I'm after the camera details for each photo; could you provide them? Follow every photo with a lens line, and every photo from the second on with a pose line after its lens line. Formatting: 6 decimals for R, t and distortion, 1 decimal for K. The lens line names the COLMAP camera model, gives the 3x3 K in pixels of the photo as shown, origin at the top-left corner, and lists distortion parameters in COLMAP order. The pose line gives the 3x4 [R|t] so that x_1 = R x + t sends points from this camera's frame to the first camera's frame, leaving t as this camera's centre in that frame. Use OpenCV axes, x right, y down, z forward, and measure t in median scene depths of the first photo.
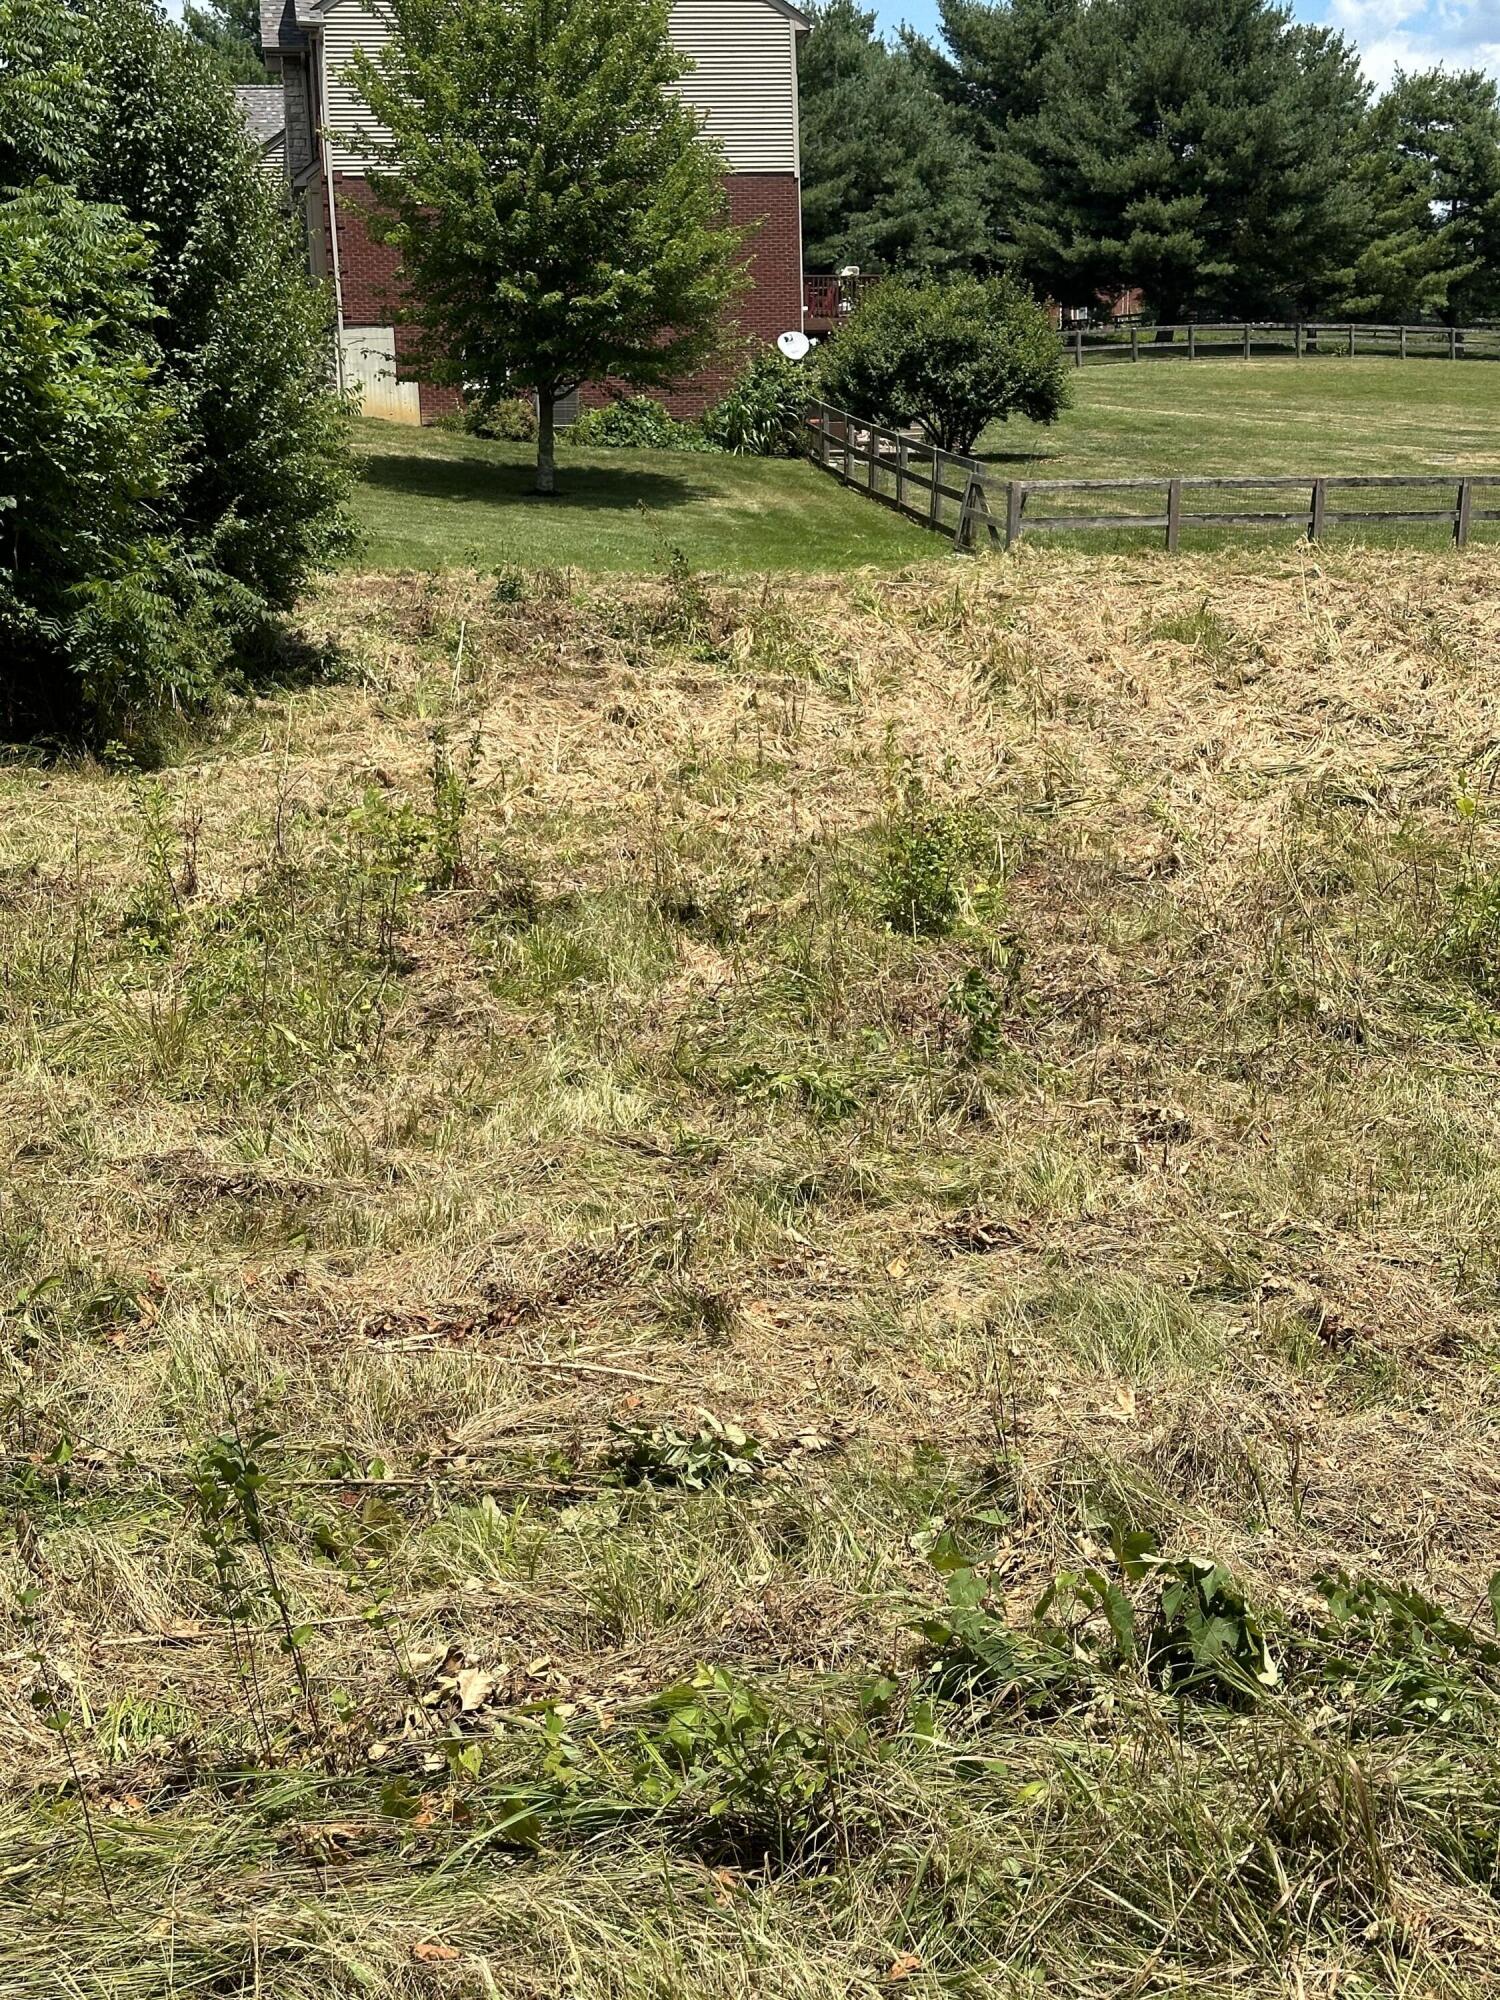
lens RADIAL K [[2803.1, 0, 750.0], [0, 2803.1, 1000.0], [0, 0, 1]] dist [0.104748, 0.013186]
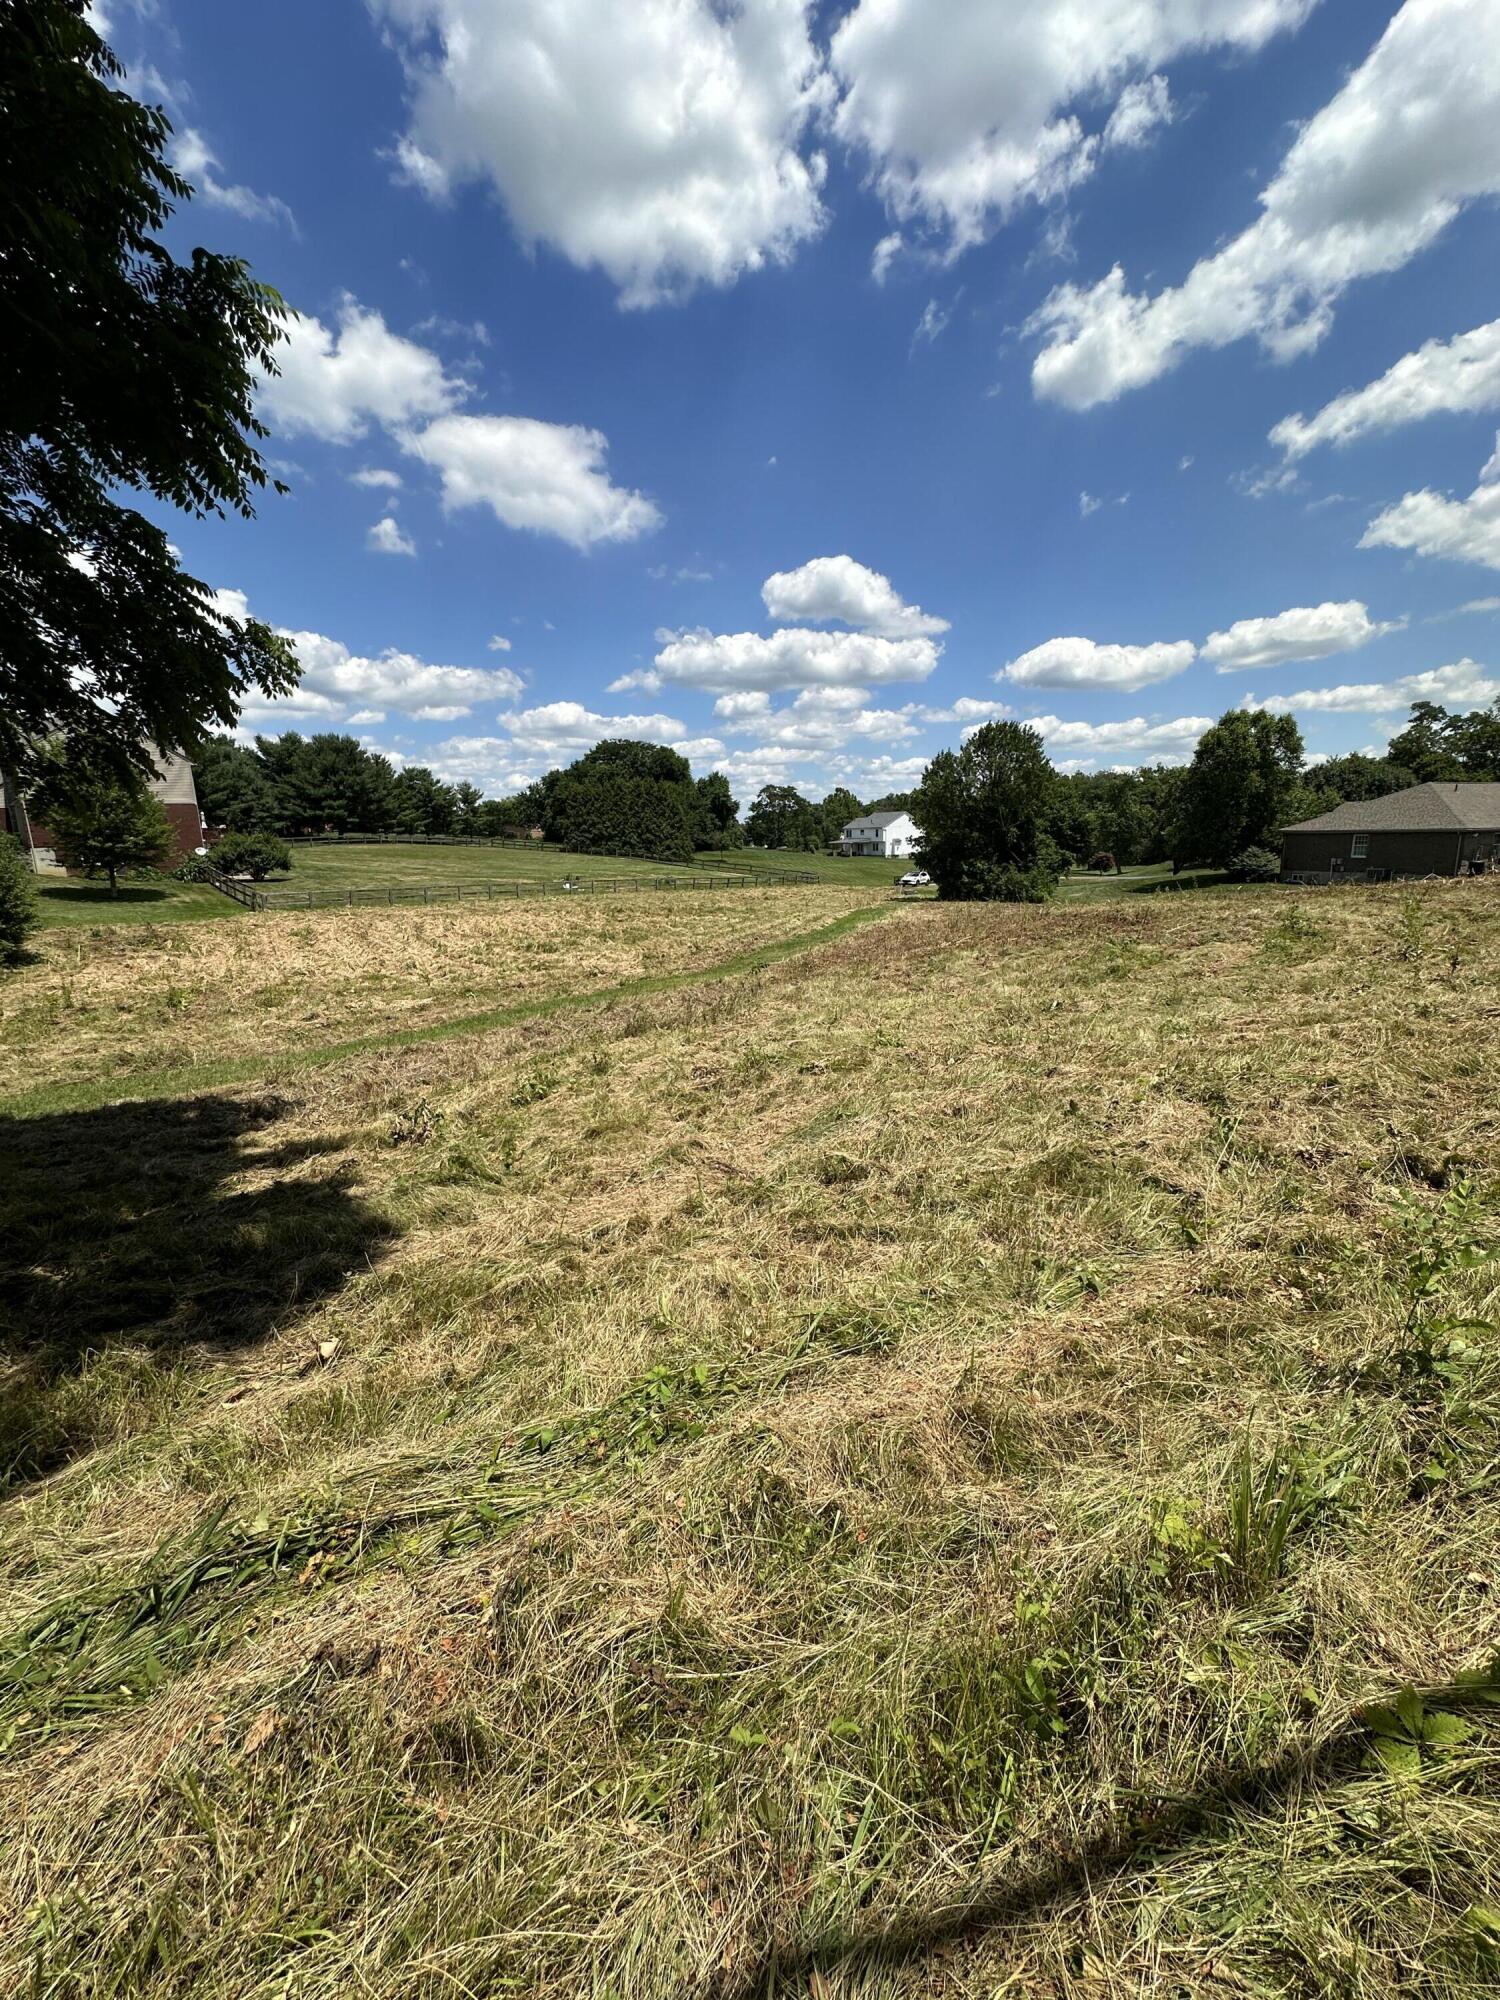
lens RADIAL K [[802.8, 0, 750.0], [0, 802.8, 1000.0], [0, 0, 1]] dist [-0.016934, -0.000126]
pose [[0.835274, -0.100083, 0.540649, 0.054933], [0.110146, 0.993820, 0.013803, 0.022269], [-0.538689, 0.048021, 0.841135, -0.320794]]
